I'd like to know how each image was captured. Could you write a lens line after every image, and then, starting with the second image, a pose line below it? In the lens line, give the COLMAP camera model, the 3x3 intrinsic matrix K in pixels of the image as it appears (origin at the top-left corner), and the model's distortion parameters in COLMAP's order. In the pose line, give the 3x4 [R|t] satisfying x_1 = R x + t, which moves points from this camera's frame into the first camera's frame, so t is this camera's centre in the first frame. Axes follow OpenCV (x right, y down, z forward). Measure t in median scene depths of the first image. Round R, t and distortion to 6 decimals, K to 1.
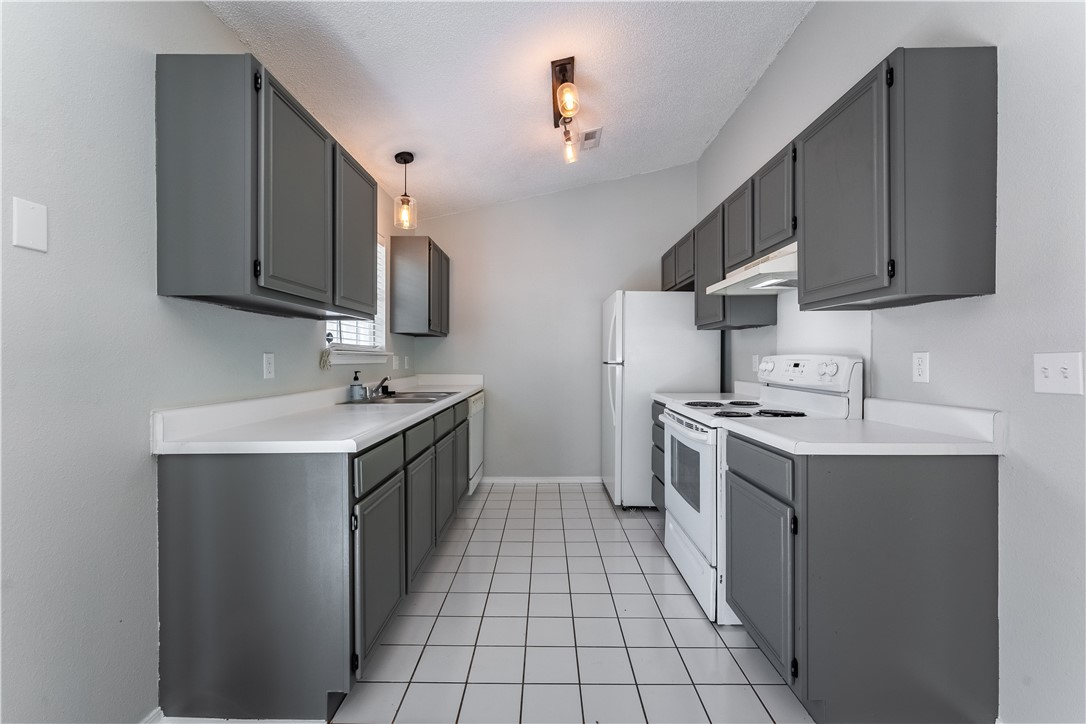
lens RADIAL K [[442.6, 0, 541.0], [0, 442.6, 360.2], [0, 0, 1]] dist [0.001654, 0.000157]
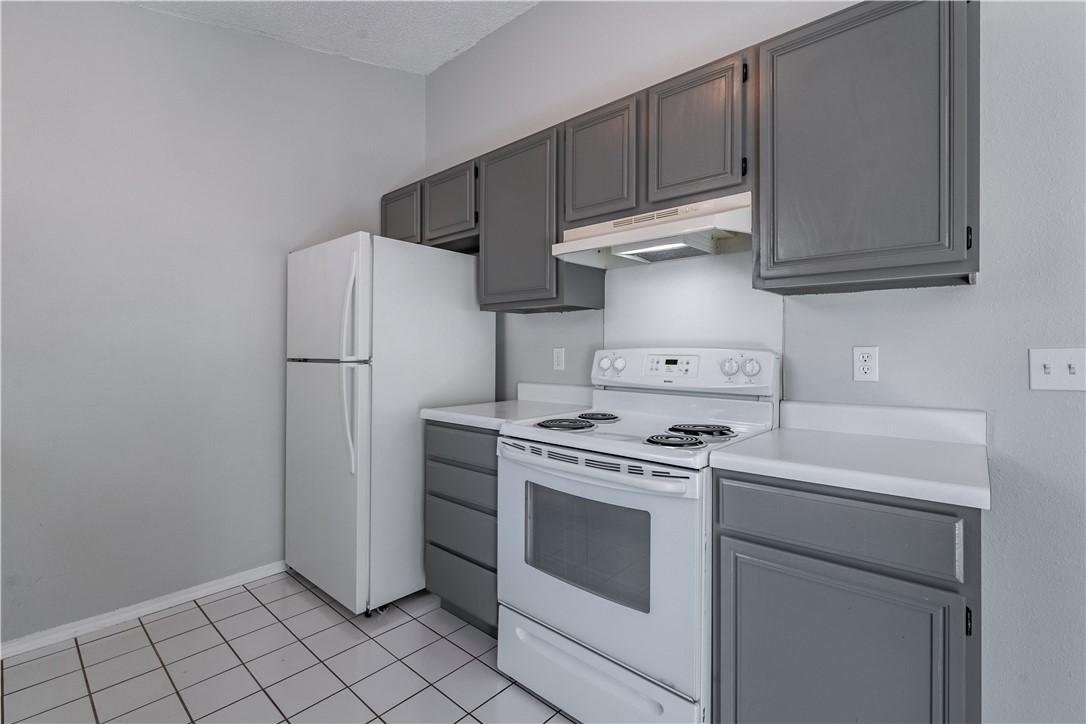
lens RADIAL K [[490.8, 0, 543.0], [0, 490.8, 356.4], [0, 0, 1]] dist [-0.000835, -0.000295]
pose [[0.660506, -0.002919, 0.750815, -0.185775], [0.000005, 0.999992, 0.003884, -0.001489], [-0.750821, -0.002562, 0.660501, 0.547804]]
